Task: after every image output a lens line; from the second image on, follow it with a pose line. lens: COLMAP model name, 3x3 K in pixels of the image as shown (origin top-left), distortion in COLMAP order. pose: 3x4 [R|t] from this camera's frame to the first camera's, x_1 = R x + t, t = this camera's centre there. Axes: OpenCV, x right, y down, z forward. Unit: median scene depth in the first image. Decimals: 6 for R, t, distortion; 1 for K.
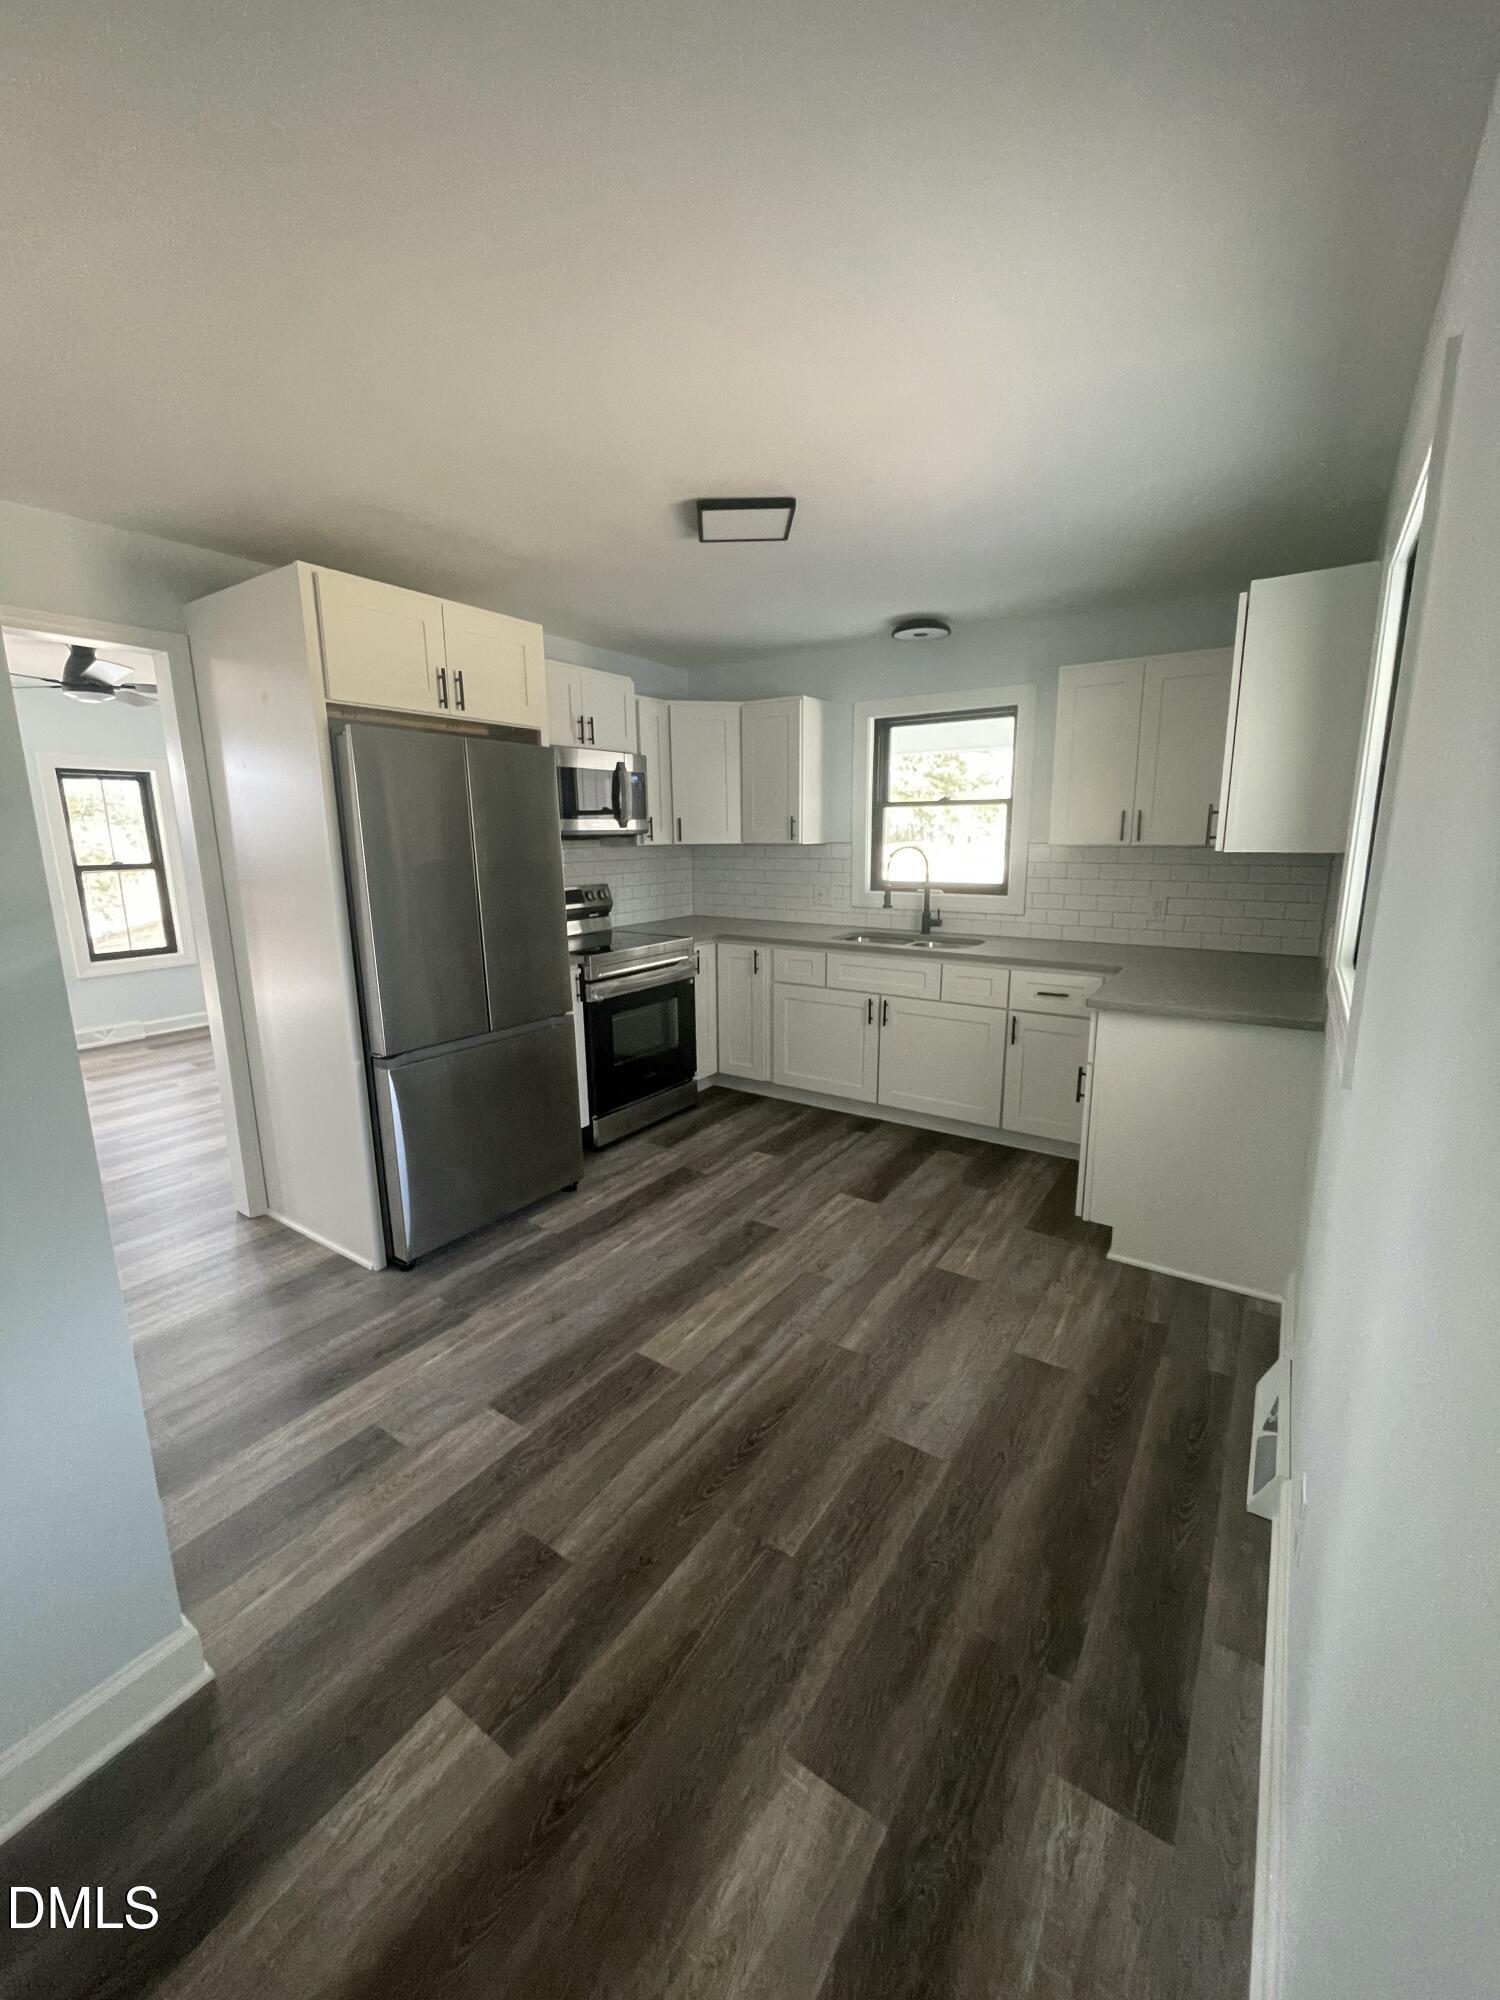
lens RADIAL K [[806.1, 0, 747.8], [0, 806.1, 993.3], [0, 0, 1]] dist [-0.006708, -0.000858]
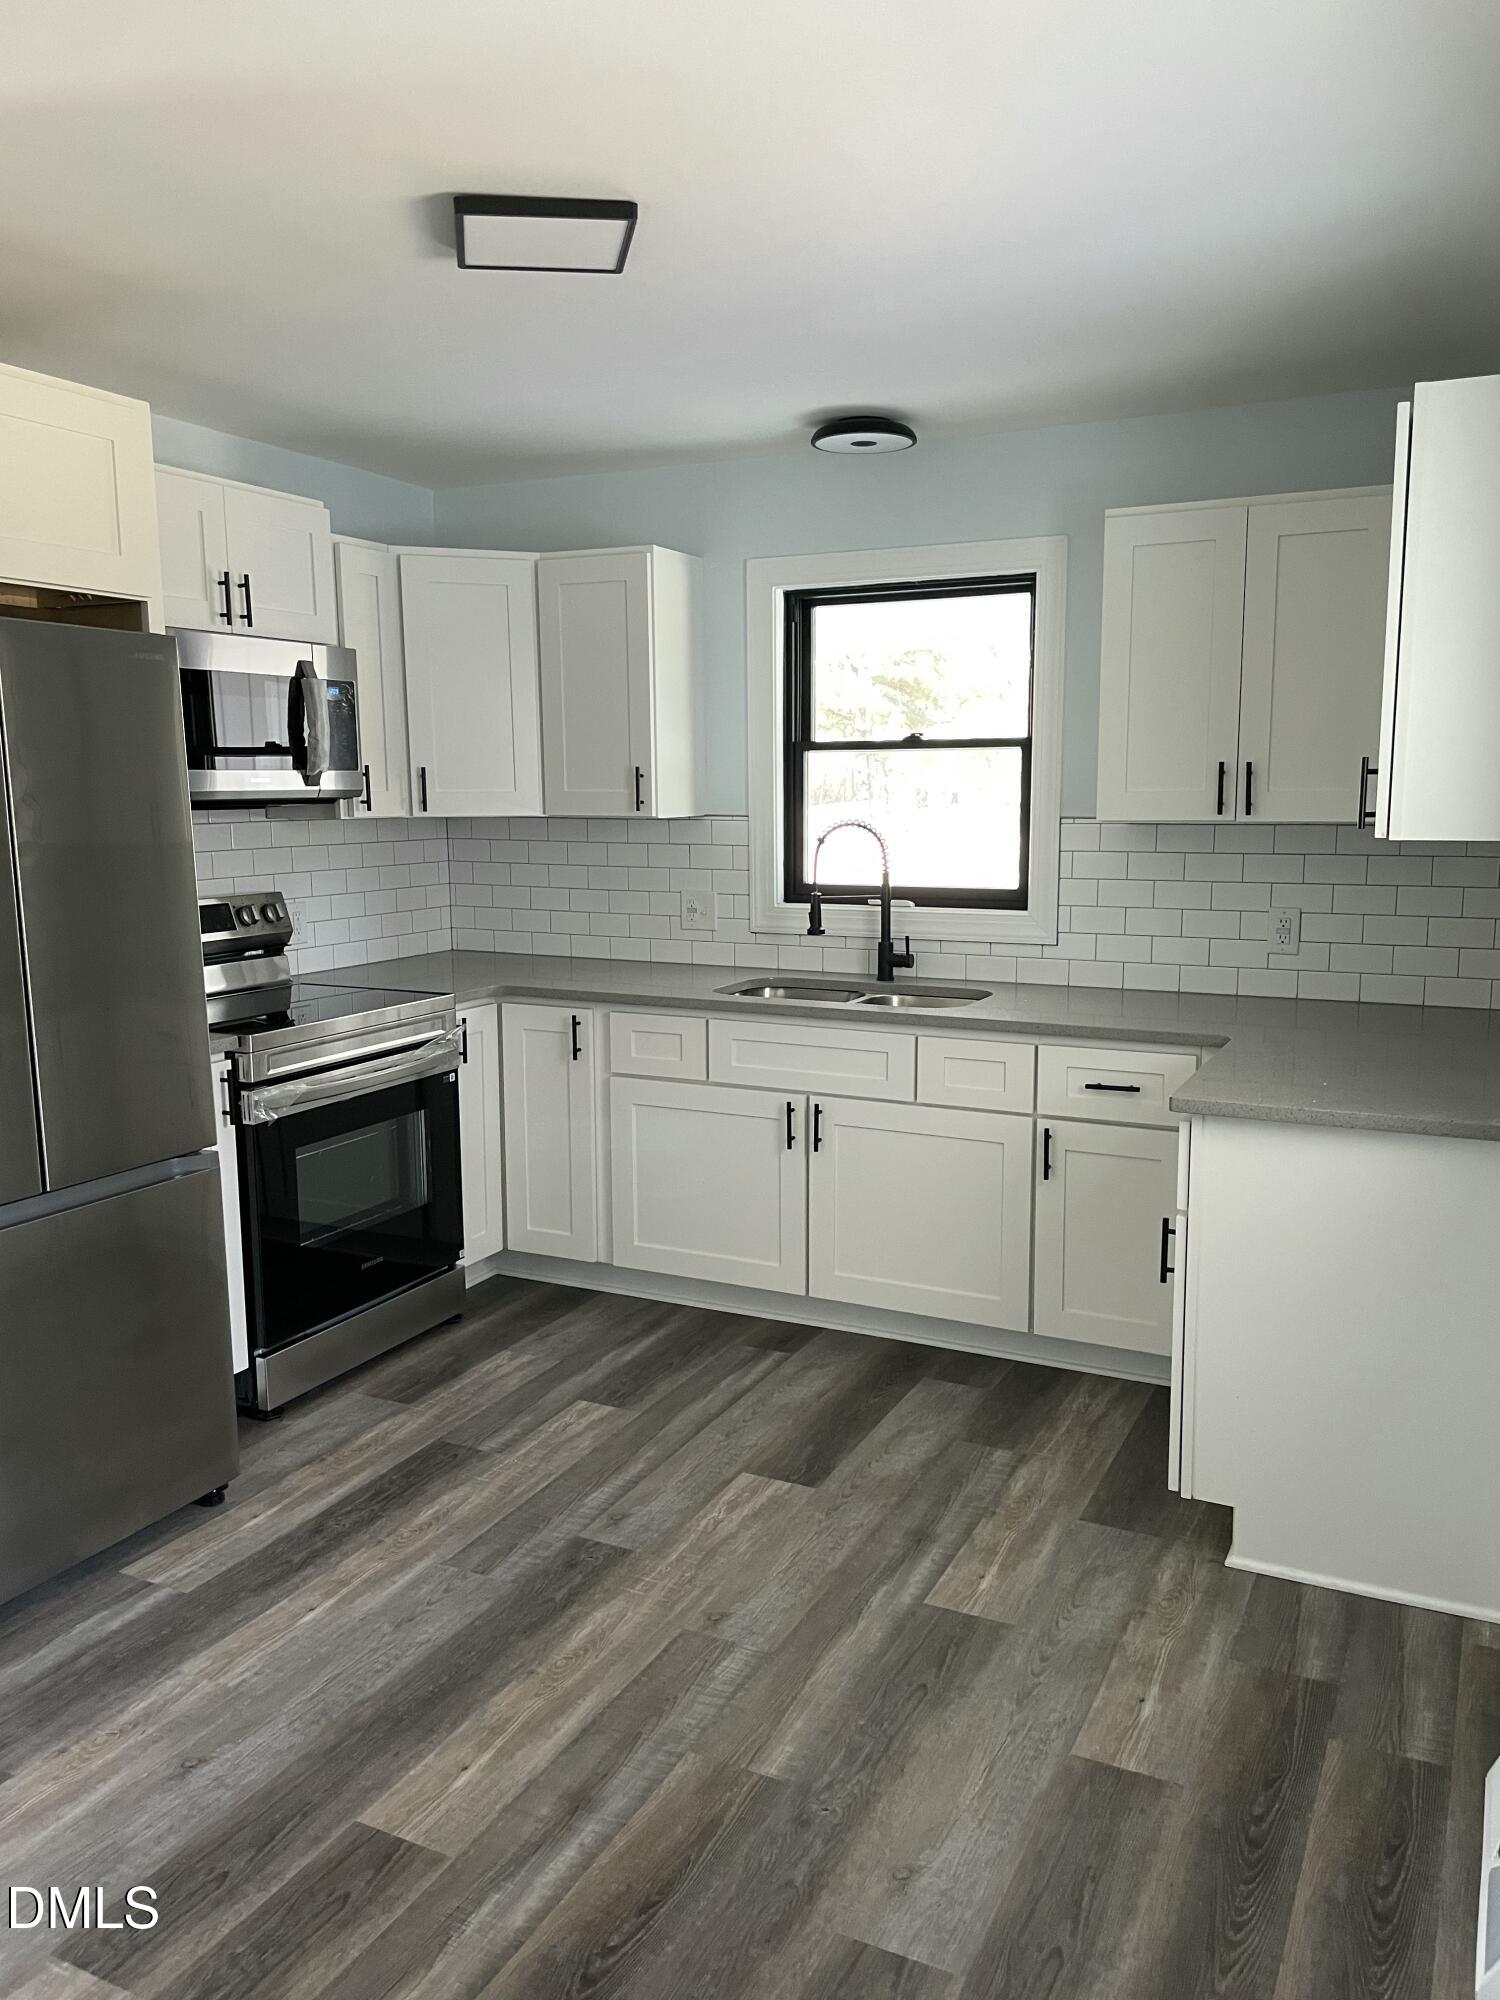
lens RADIAL K [[1528.6, 0, 775.4], [0, 1528.6, 1003.1], [0, 0, 1]] dist [0.078953, -0.097840]
pose [[0.989101, -0.016966, 0.146255, -0.007623], [0.024805, 0.998342, -0.051949, -0.007308], [-0.145131, 0.055011, 0.987882, -0.021381]]
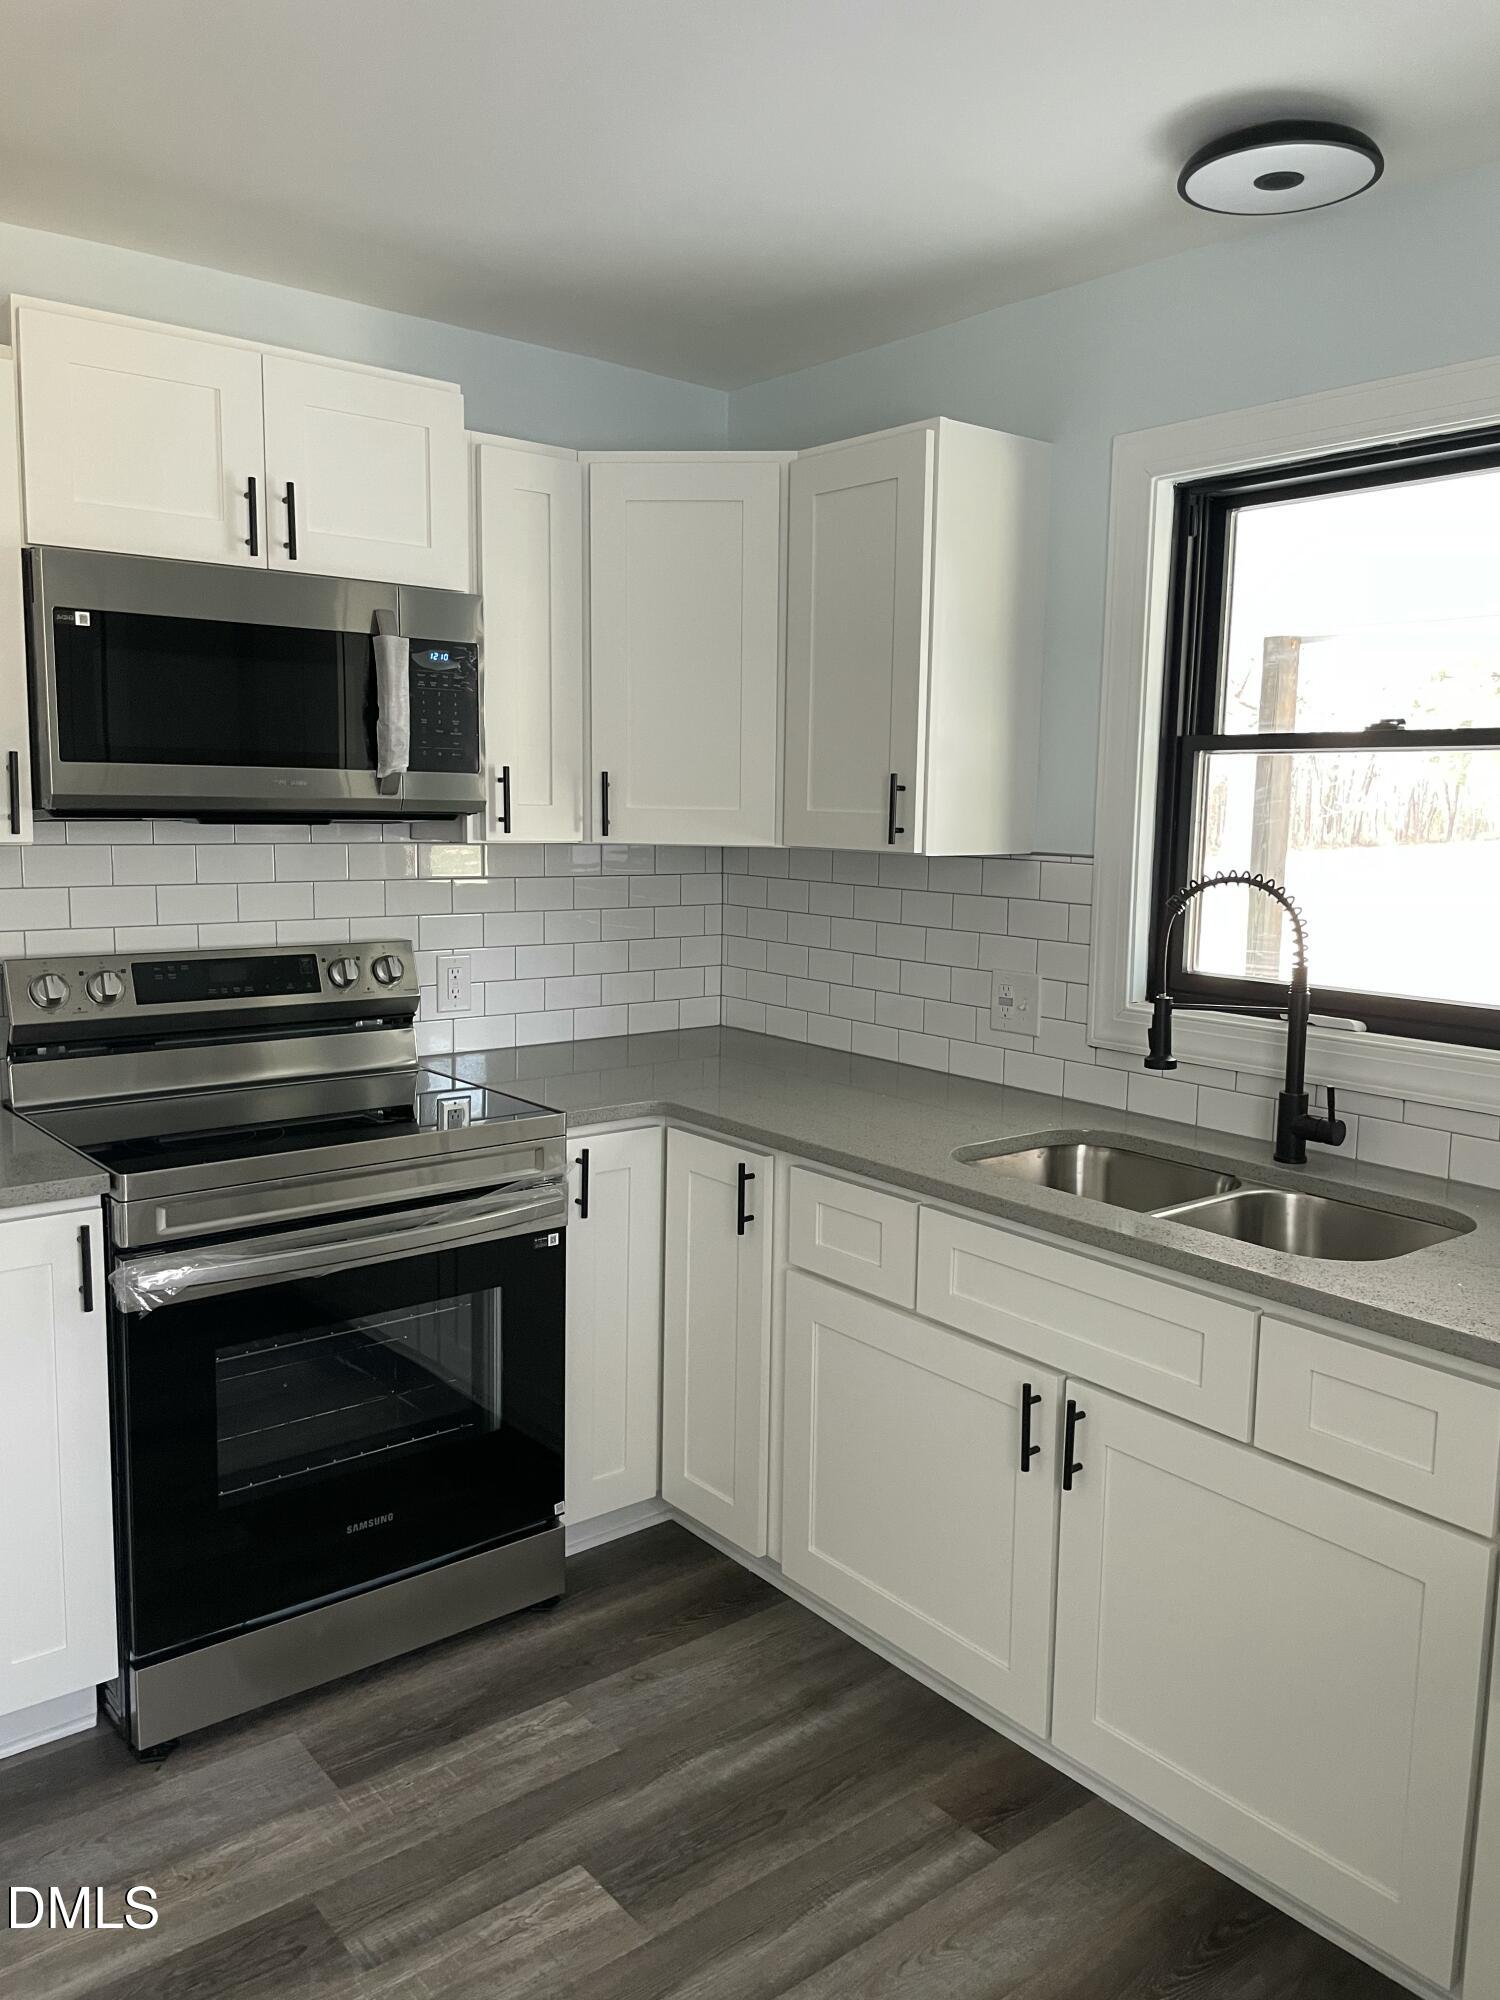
lens RADIAL K [[1528.6, 0, 765.1], [0, 1528.6, 986.2], [0, 0, 1]] dist [0.078953, -0.097840]
pose [[0.958705, 0.058764, -0.278266, 0.223770], [-0.081113, 0.994280, -0.069486, -0.098308], [0.272591, 0.089187, 0.957987, 0.453329]]
